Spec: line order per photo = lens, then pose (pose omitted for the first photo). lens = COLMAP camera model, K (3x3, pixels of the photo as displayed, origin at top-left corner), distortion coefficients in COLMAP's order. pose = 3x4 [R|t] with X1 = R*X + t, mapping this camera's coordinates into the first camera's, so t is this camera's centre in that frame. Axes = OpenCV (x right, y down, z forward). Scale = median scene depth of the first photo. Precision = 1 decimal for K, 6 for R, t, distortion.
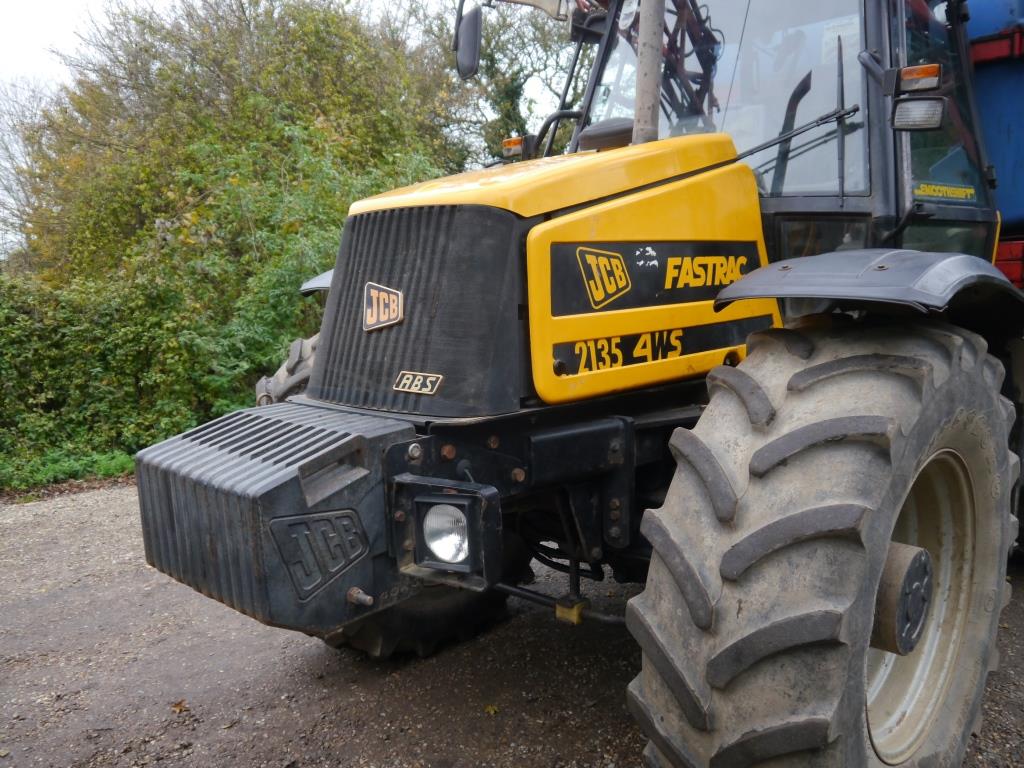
lens RADIAL K [[847.3, 0, 510.3], [0, 847.3, 384.9], [0, 0, 1]] dist [-0.048011, 0.009741]
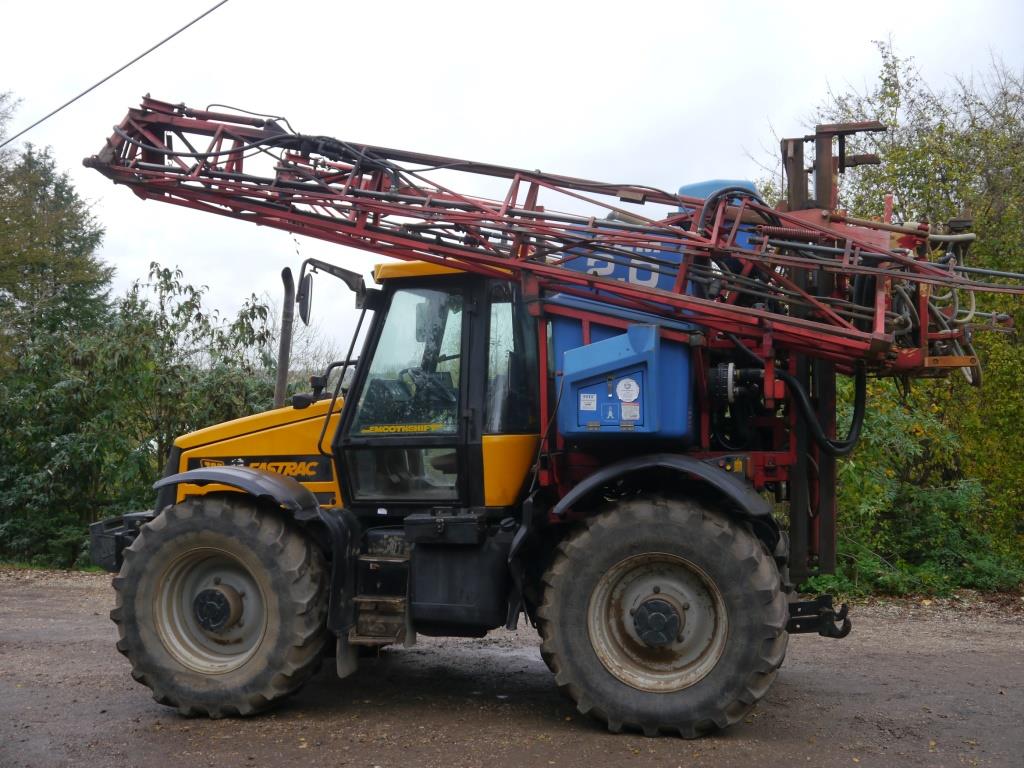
lens RADIAL K [[1316.3, 0, 511.5], [0, 1316.3, 386.5], [0, 0, 1]] dist [-0.036062, 0.000000]
pose [[0.464359, 0.004080, -0.885638, 3.531021], [-0.106114, 0.993042, -0.051063, -0.237685], [0.879267, 0.117690, 0.461561, -0.067047]]
